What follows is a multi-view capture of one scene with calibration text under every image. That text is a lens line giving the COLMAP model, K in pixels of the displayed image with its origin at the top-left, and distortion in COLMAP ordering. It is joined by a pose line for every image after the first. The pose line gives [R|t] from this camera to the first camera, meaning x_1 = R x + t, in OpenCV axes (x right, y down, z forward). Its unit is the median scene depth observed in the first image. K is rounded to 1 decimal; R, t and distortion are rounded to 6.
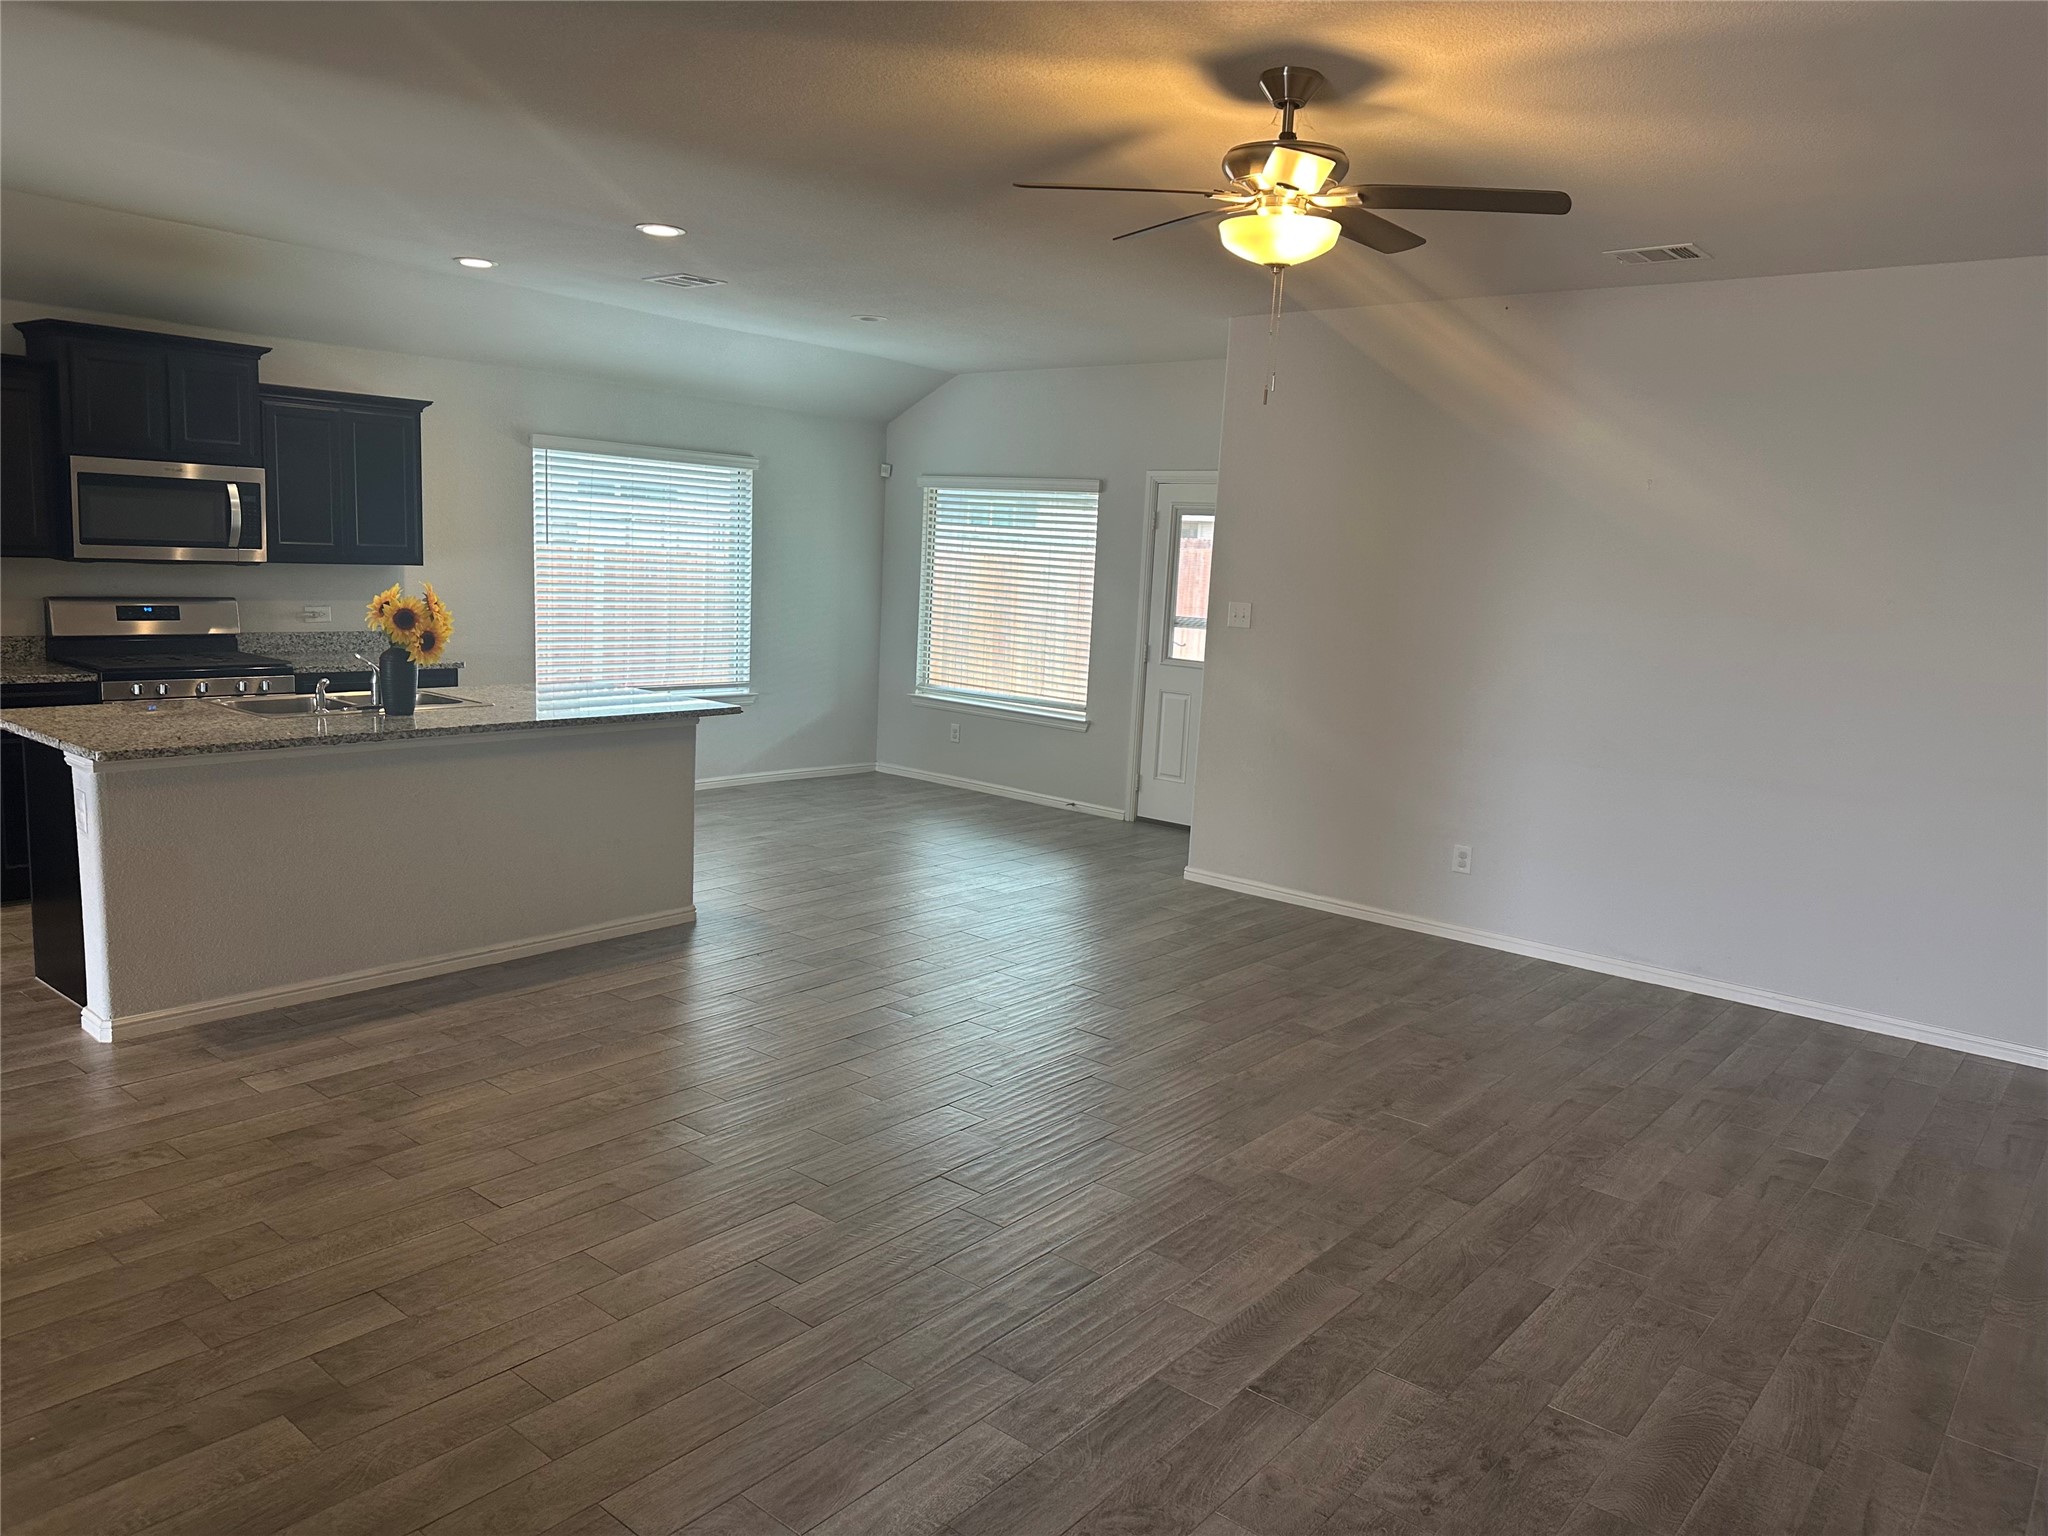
lens RADIAL K [[1421.4, 0, 1024.0], [0, 1421.4, 768.0], [0, 0, 1]] dist [0.036715, 0.000504]
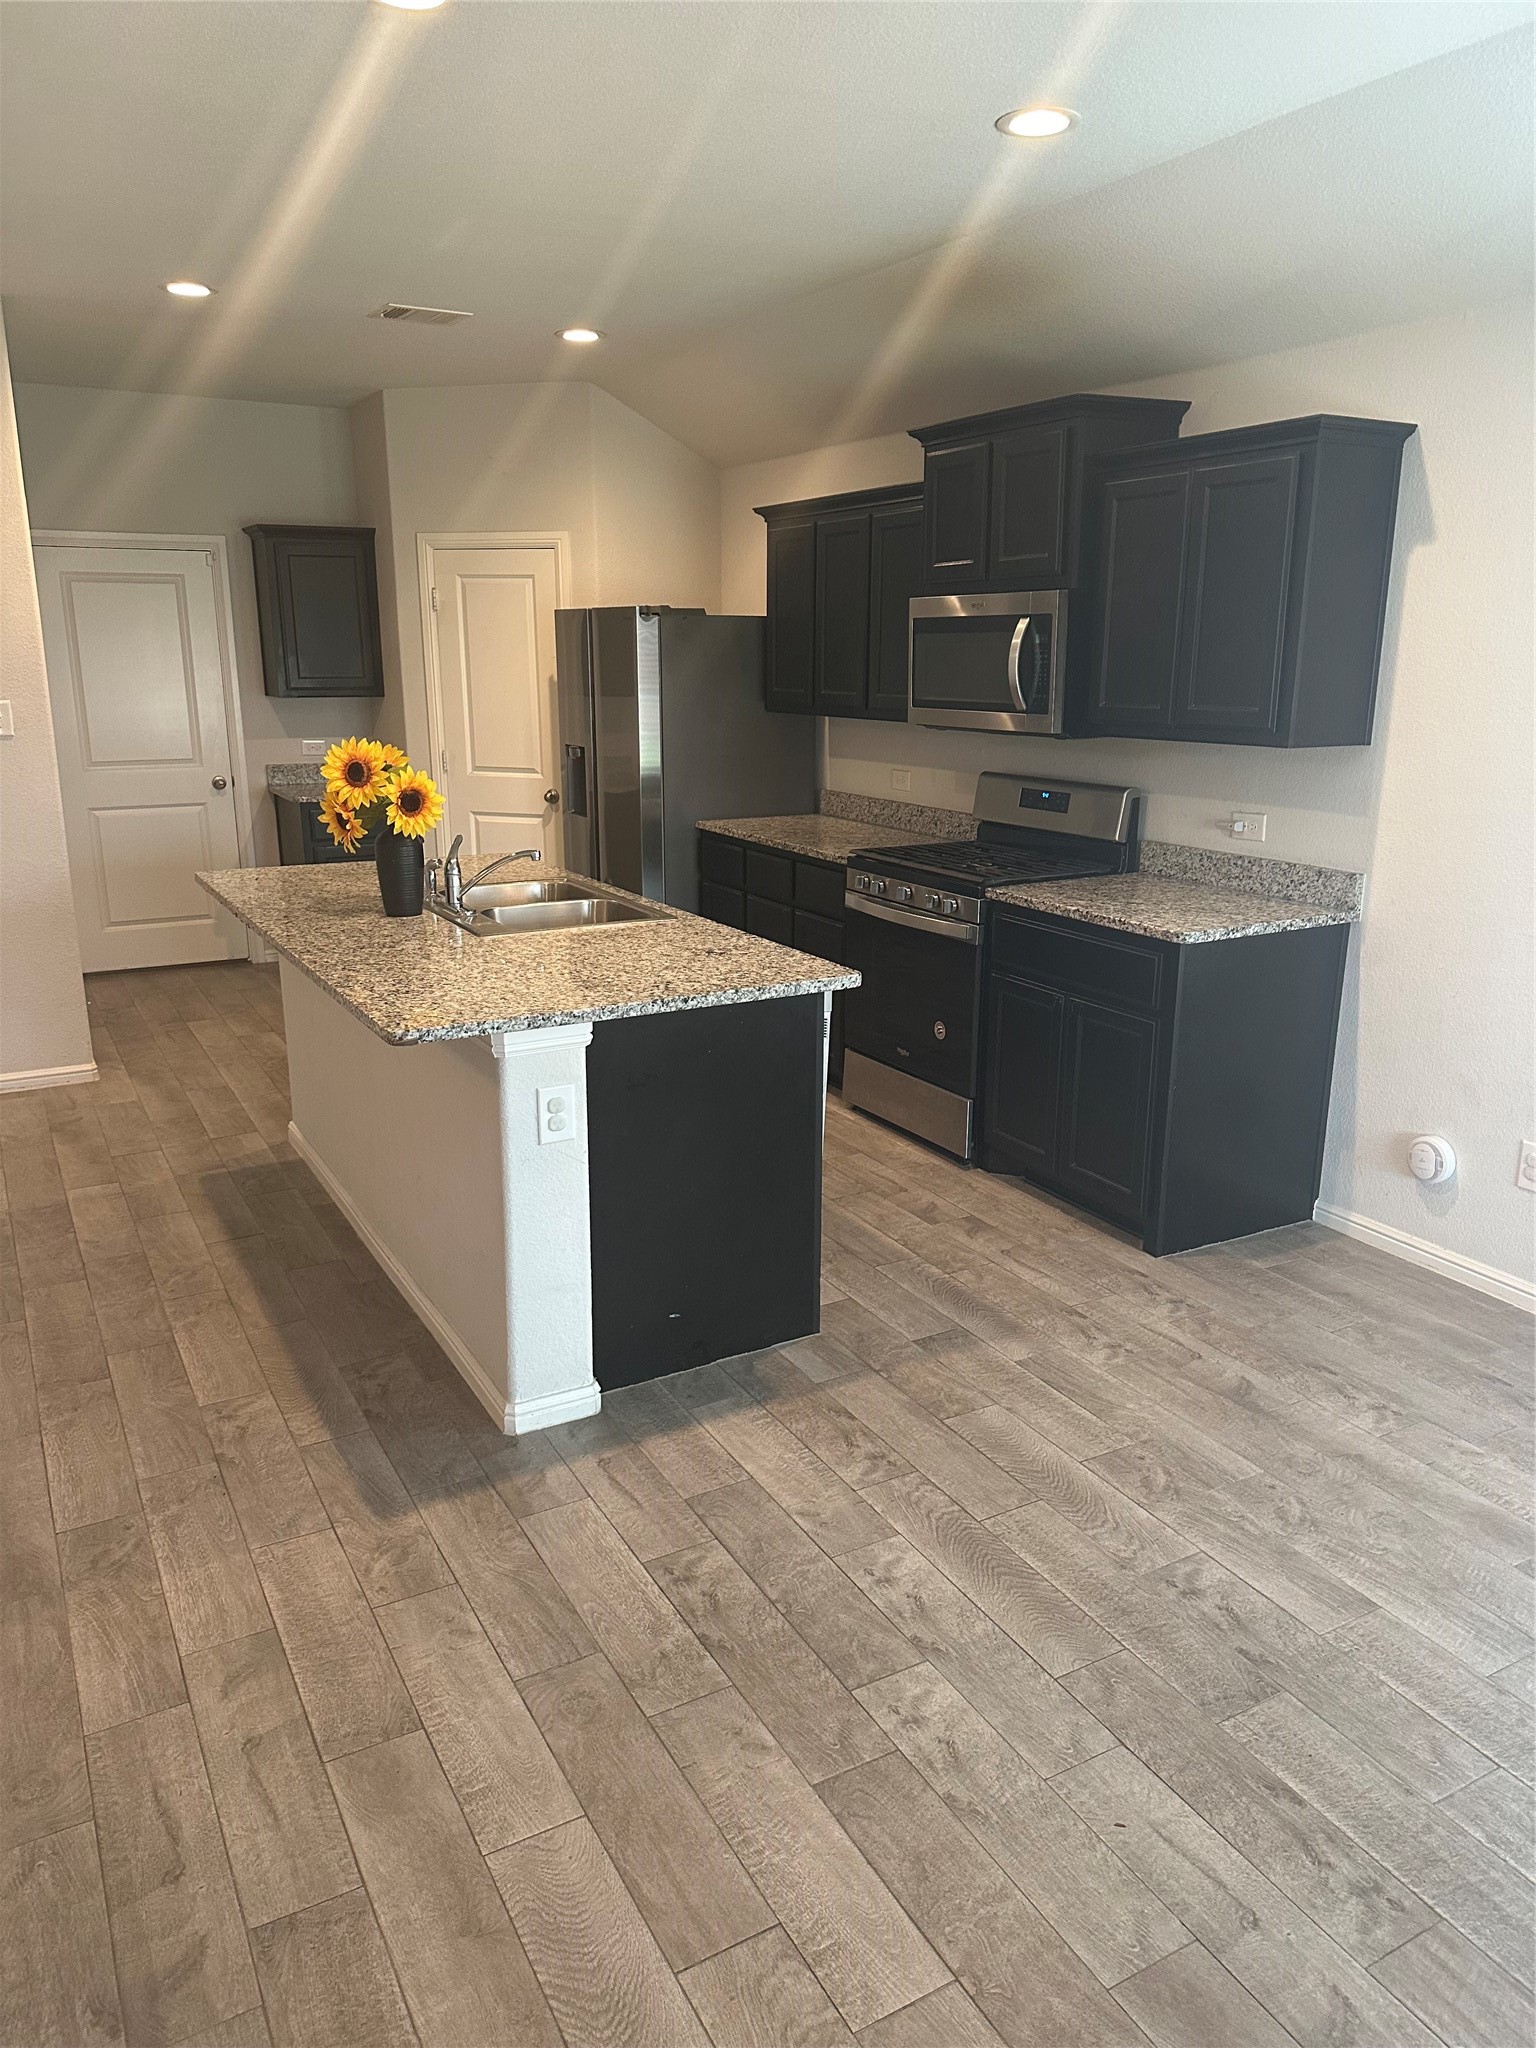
lens RADIAL K [[1421.4, 0, 768.0], [0, 1421.4, 1024.0], [0, 0, 1]] dist [0.036715, 0.000504]
pose [[-0.347490, 0.180663, -0.920115, 0.168839], [-0.169242, 0.953065, 0.251048, -0.167649], [0.922284, 0.242959, -0.300604, 1.176402]]
